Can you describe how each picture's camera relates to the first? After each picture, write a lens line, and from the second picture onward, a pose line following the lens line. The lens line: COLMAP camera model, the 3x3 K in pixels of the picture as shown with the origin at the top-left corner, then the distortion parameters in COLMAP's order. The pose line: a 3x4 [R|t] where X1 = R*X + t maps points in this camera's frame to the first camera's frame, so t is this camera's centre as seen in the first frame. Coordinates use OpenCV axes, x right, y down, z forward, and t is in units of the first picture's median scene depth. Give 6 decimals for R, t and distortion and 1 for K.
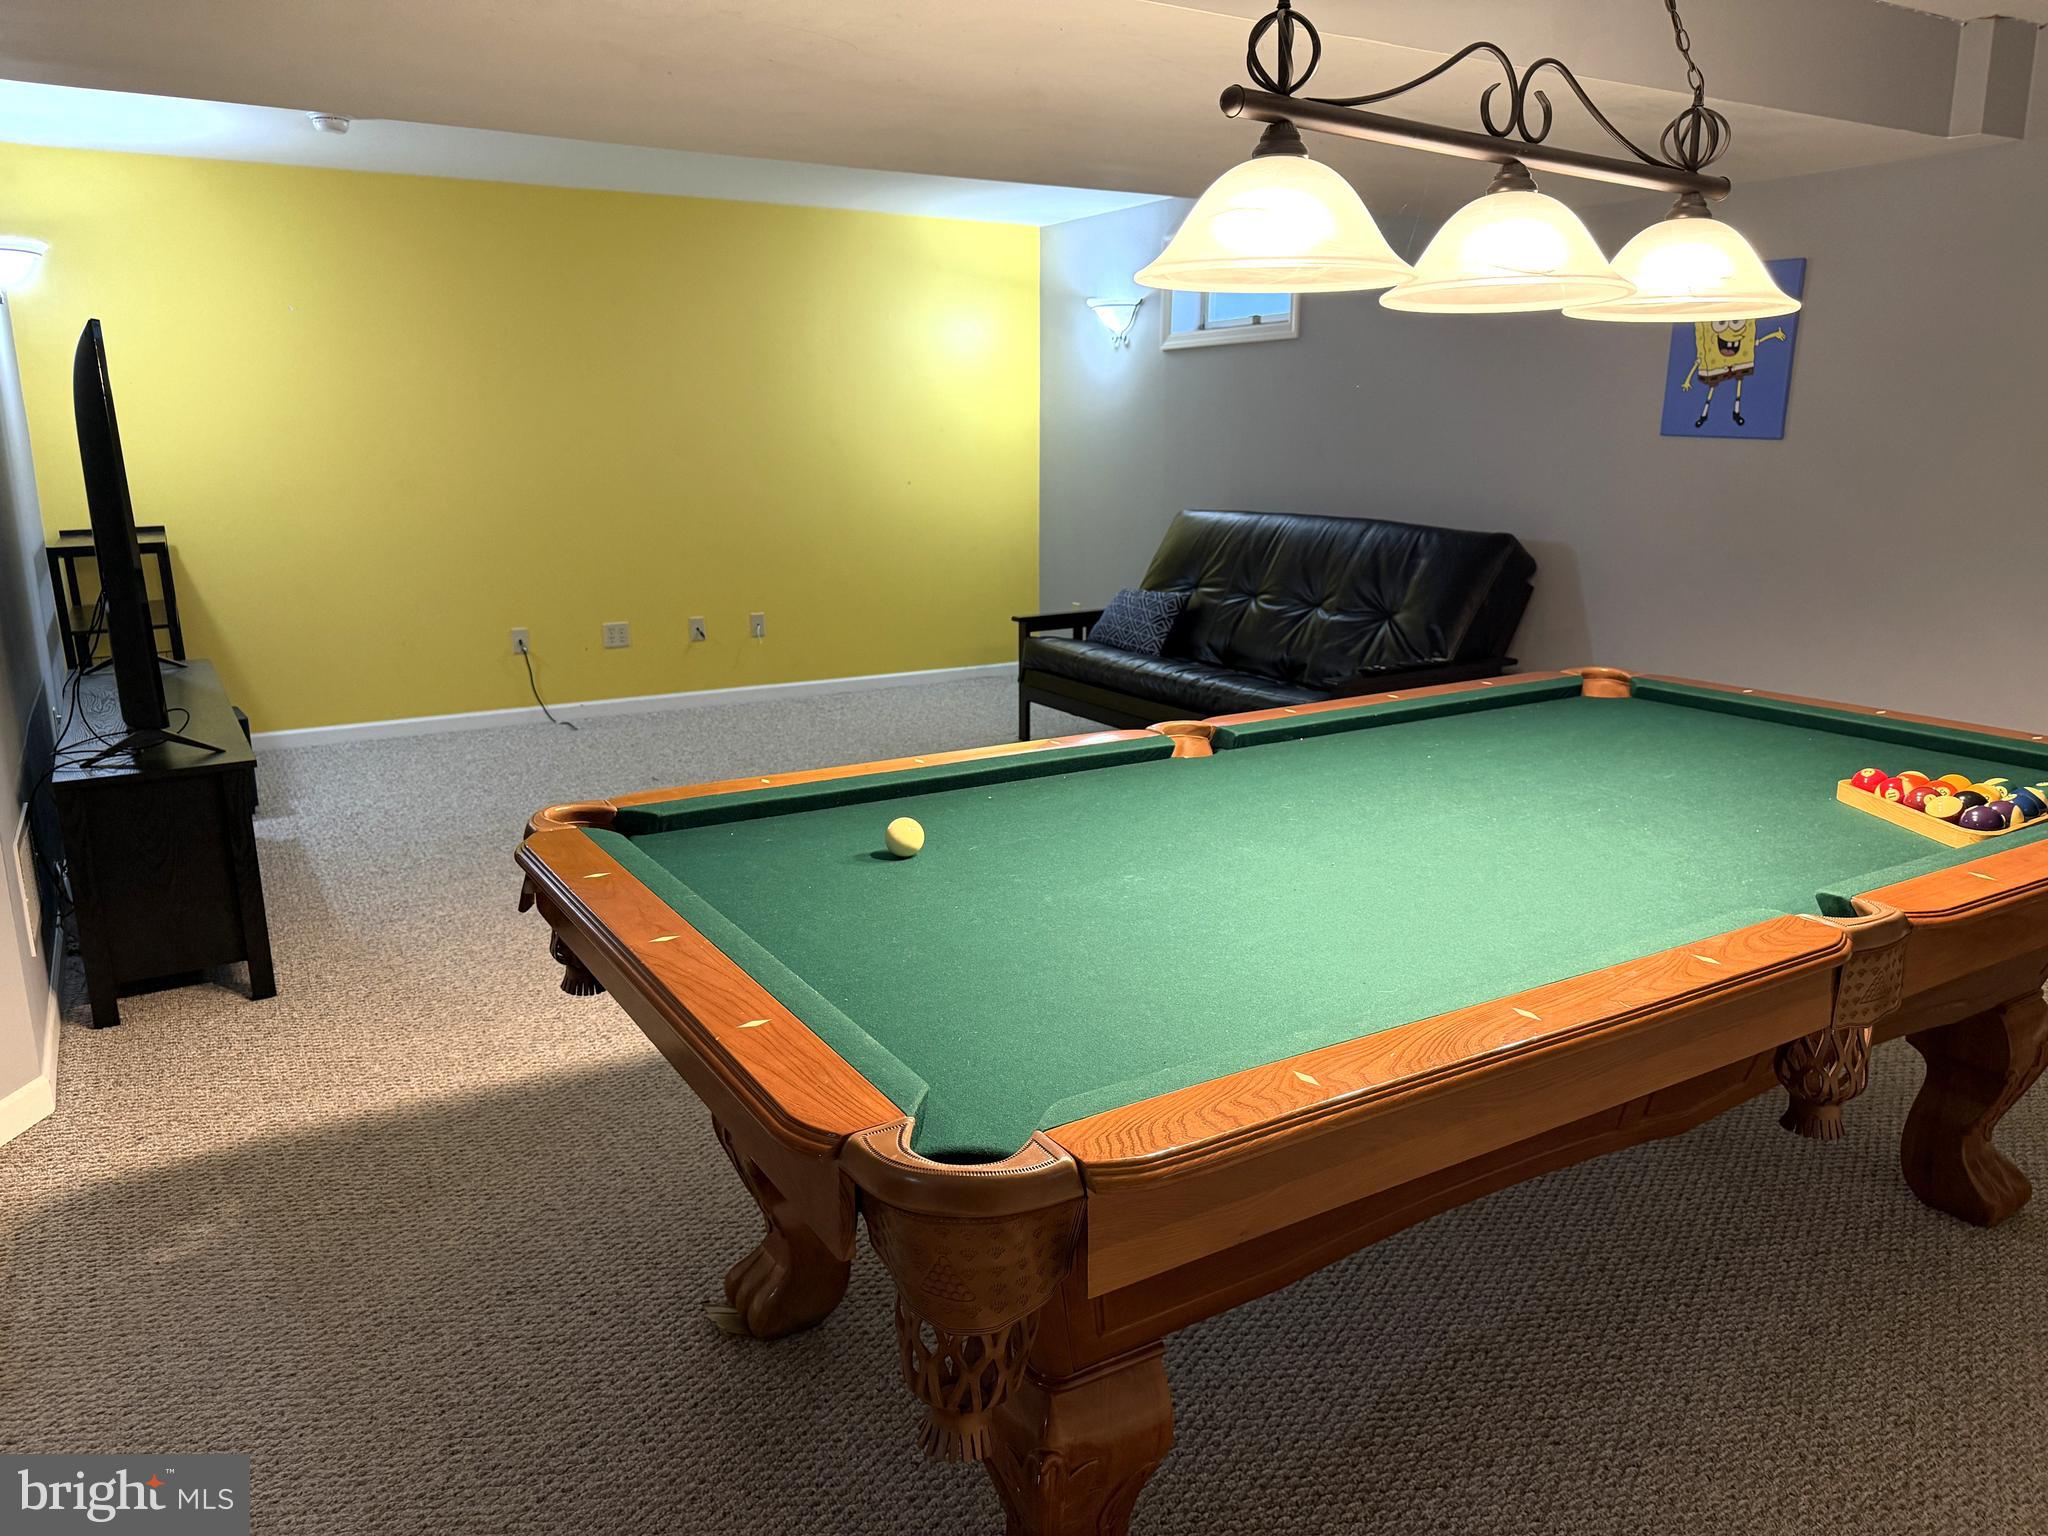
lens RADIAL K [[1448.3, 0, 1024.0], [0, 1448.3, 768.0], [0, 0, 1]] dist [0.274336, 0.000263]
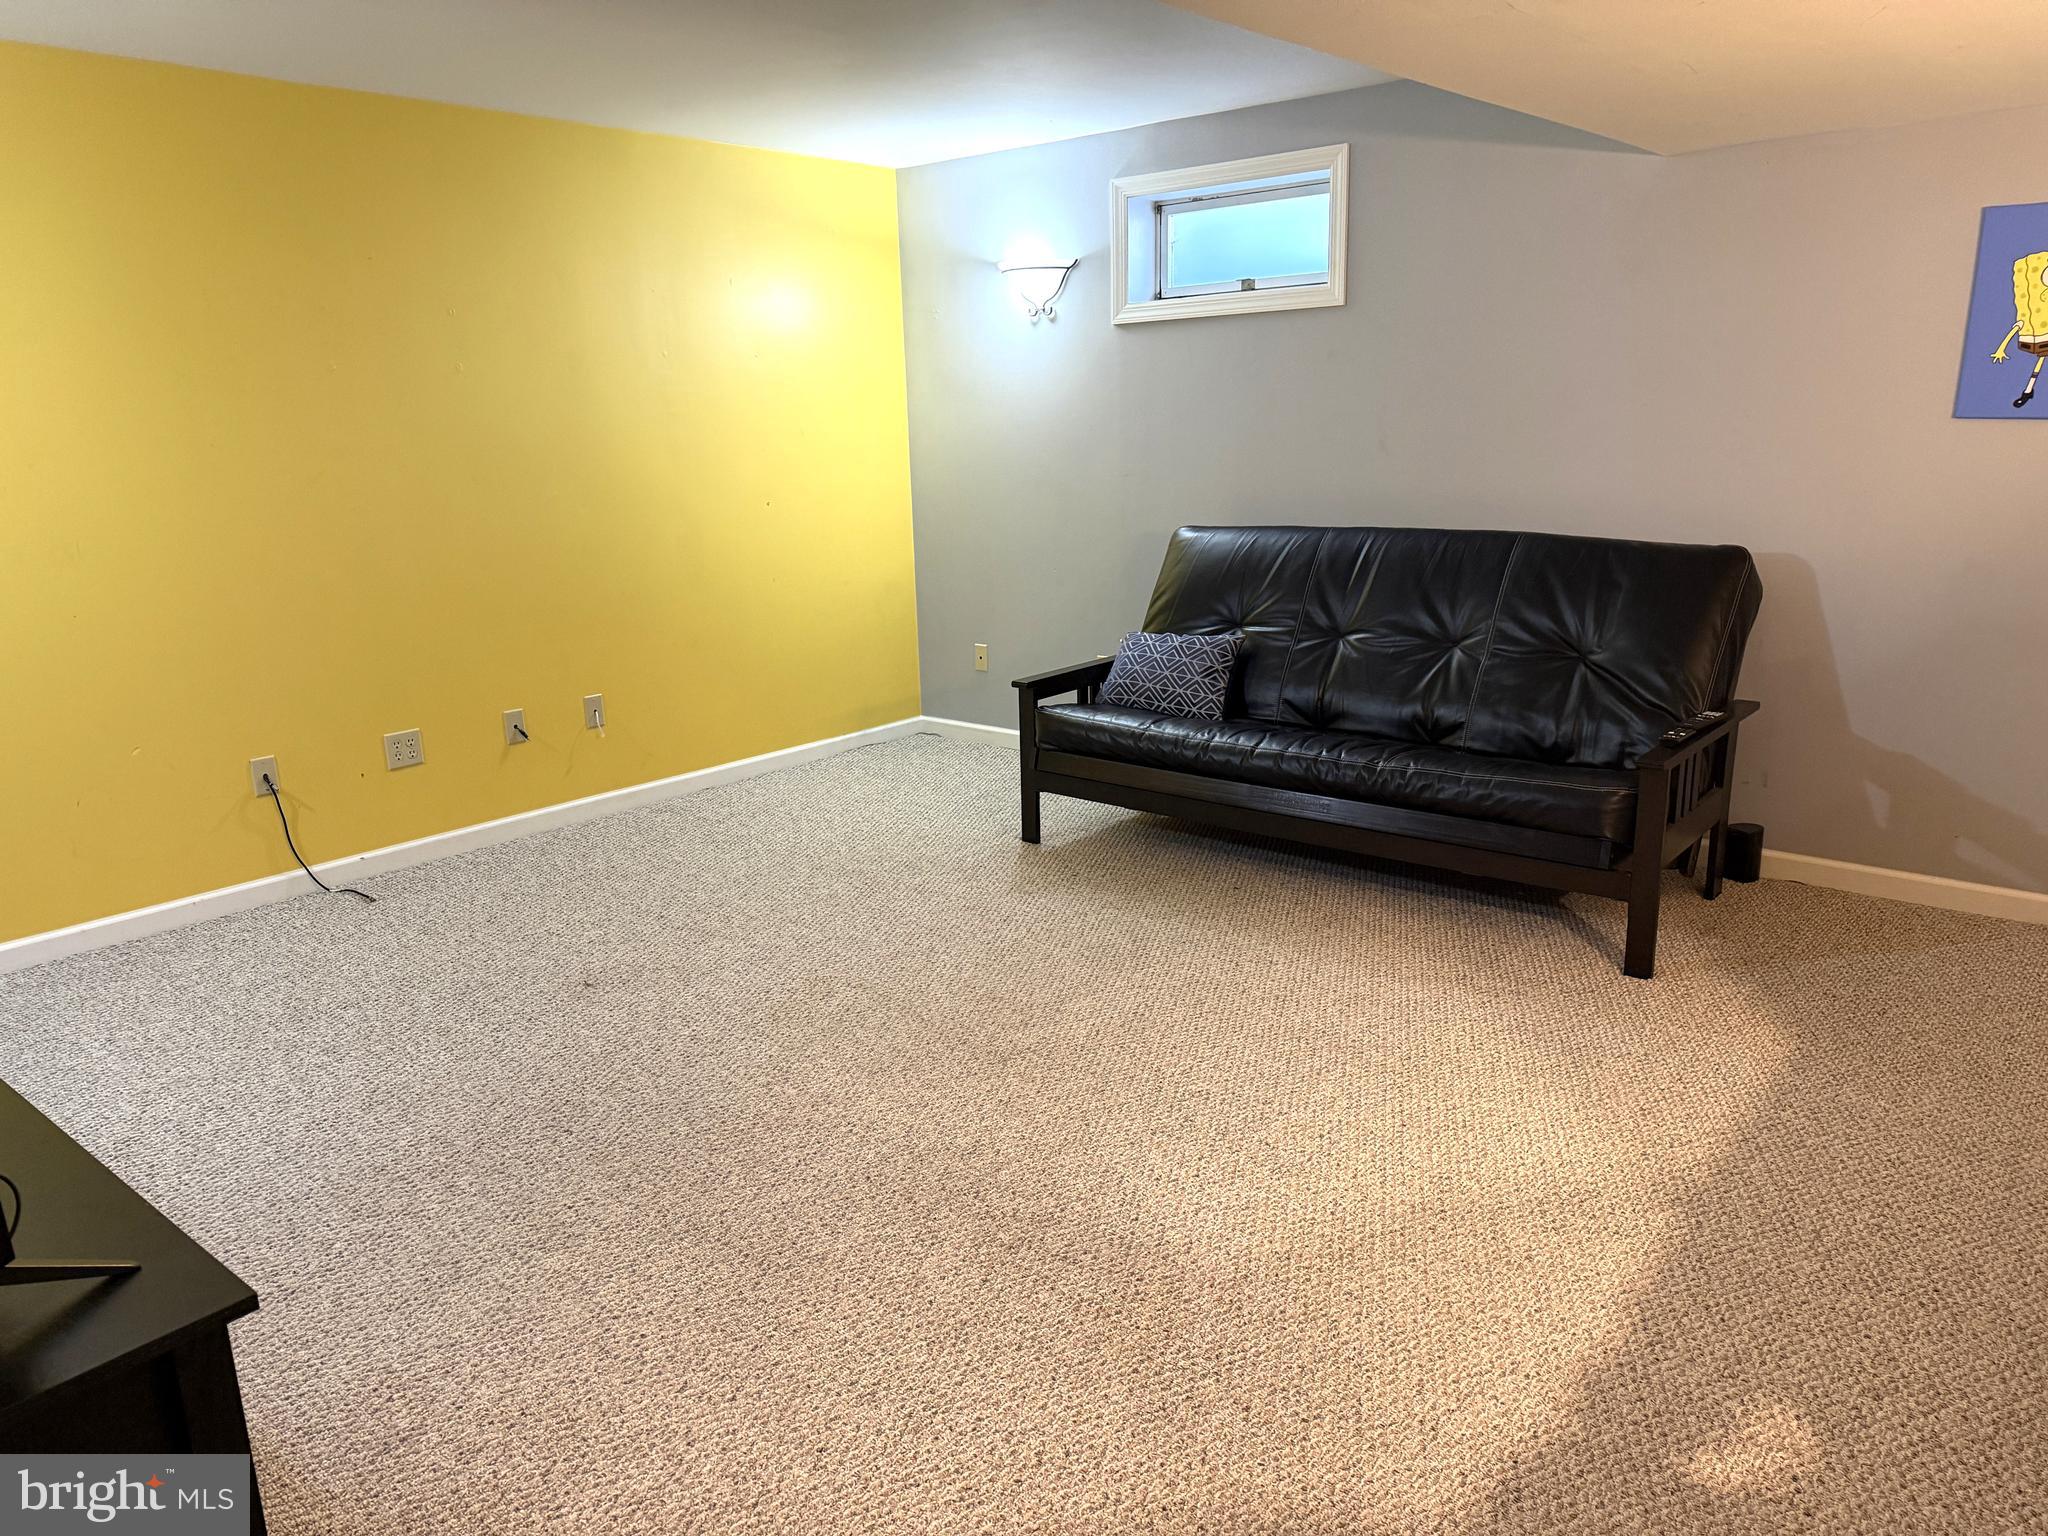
lens RADIAL K [[1435.7, 0, 1019.4], [0, 1435.7, 803.7], [0, 0, 1]] dist [0.099334, -0.000112]
pose [[0.951153, -0.100728, 0.291824, -0.217159], [0.092390, 0.994826, 0.042253, -0.071010], [-0.294571, -0.013227, 0.955538, 0.294847]]
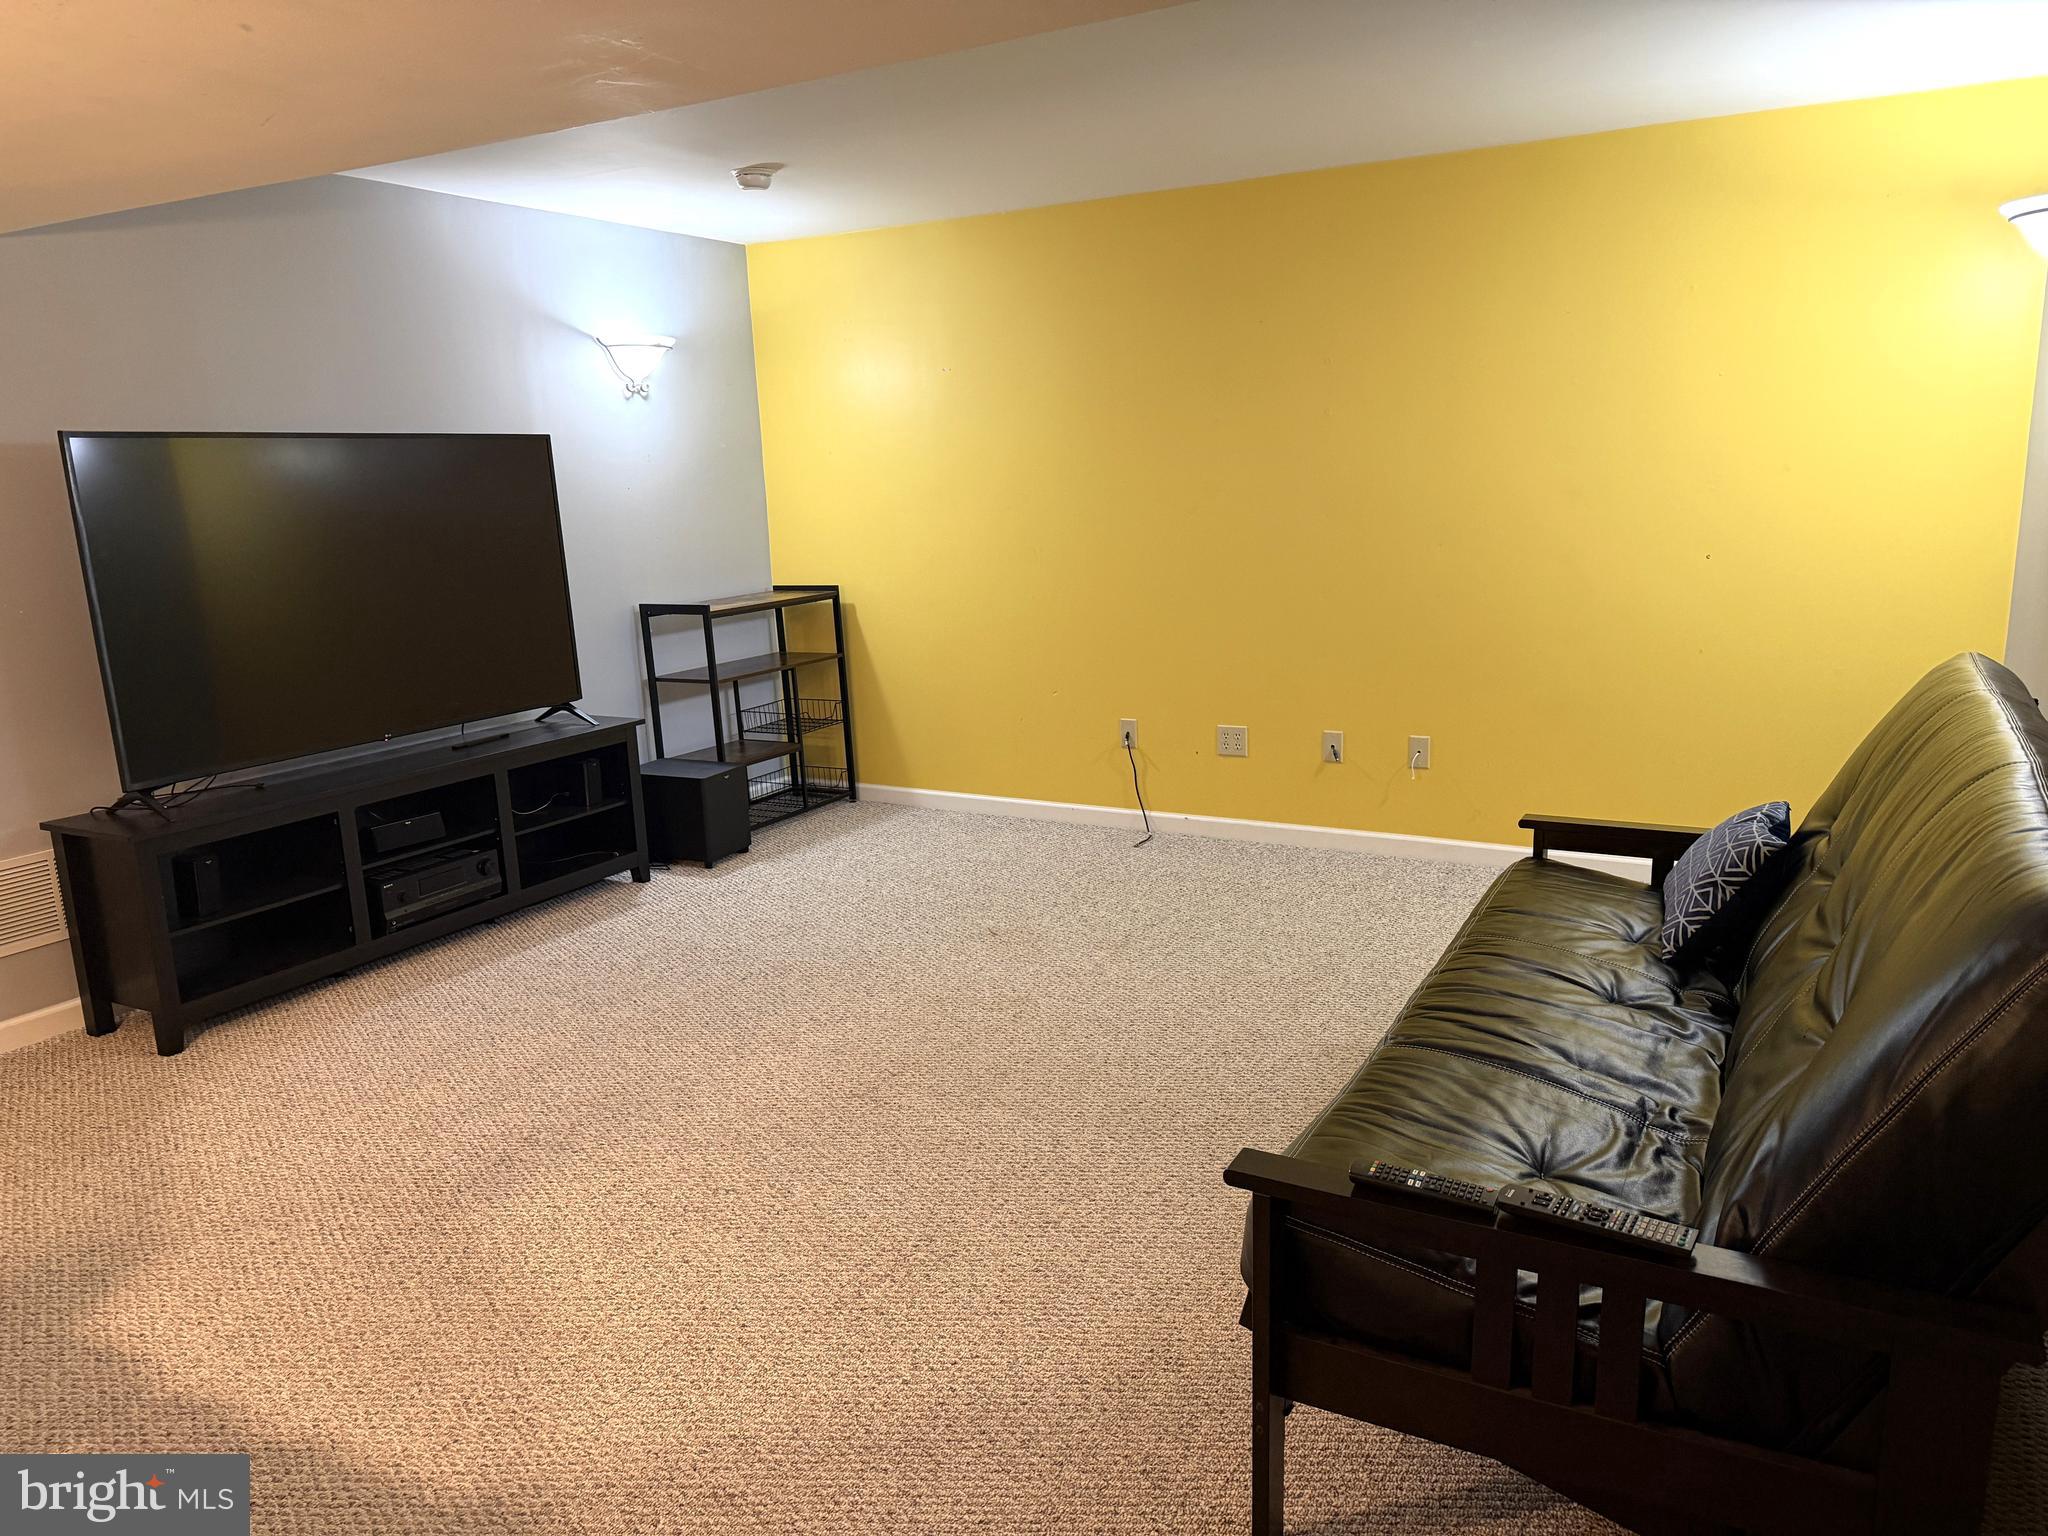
lens RADIAL K [[1435.7, 0, 1019.4], [0, 1435.7, 803.7], [0, 0, 1]] dist [0.099334, -0.000112]
pose [[0.483867, 0.194921, -0.853158, 0.360371], [-0.174982, 0.976743, 0.123917, -0.140760], [0.857470, 0.089328, 0.506721, 0.540479]]
